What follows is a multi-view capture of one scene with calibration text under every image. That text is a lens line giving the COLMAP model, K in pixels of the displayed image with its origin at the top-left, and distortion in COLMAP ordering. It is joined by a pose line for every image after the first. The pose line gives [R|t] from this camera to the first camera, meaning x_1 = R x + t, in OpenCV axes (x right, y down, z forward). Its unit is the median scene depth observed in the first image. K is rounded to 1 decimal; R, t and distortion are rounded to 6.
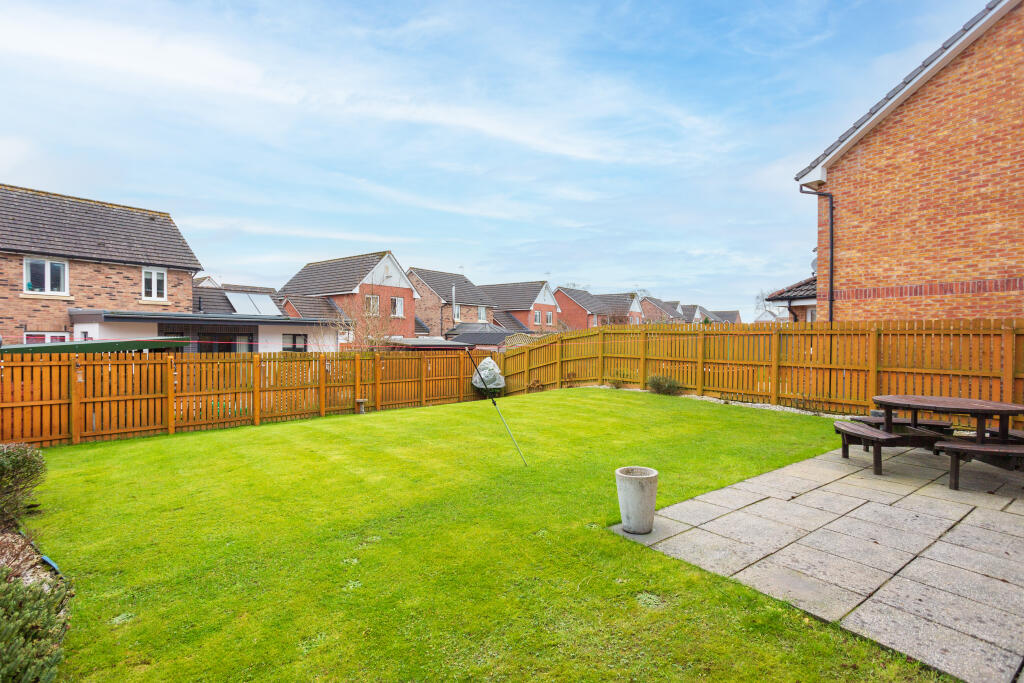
lens RADIAL K [[499.2, 0, 514.9], [0, 499.2, 341.9], [0, 0, 1]] dist [-0.040614, 0.019739]
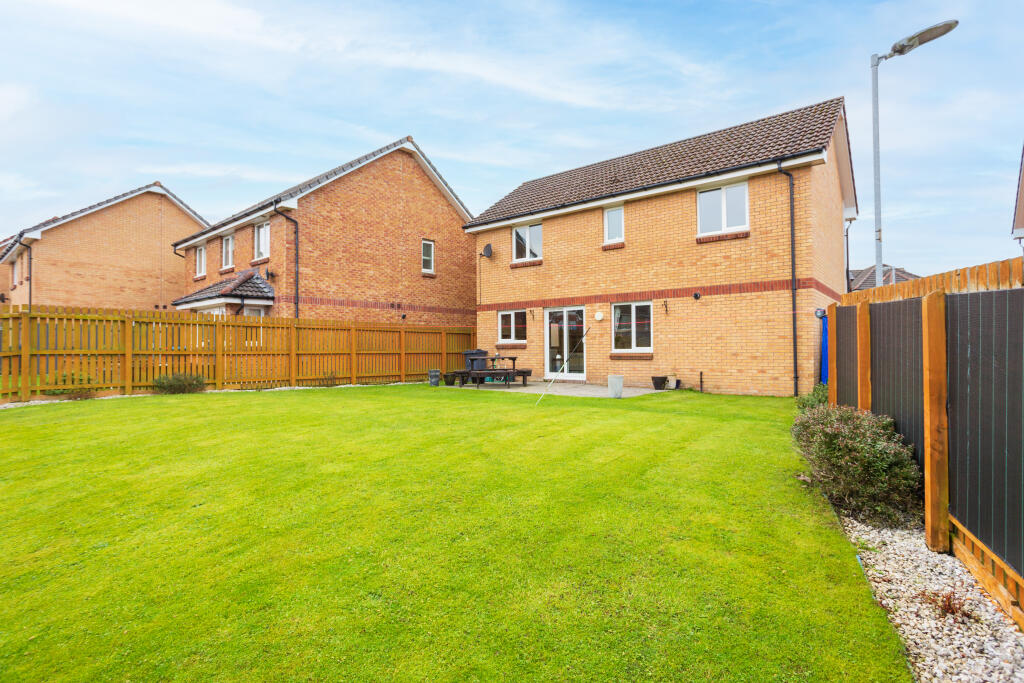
lens RADIAL K [[499.2, 0, 512.3], [0, 499.2, 343.4], [0, 0, 1]] dist [-0.040614, 0.019739]
pose [[-0.238901, 0.004032, 0.971036, -0.806924], [0.008252, 0.999964, -0.002122, 0.031185], [-0.971009, 0.007506, -0.238925, 0.799661]]
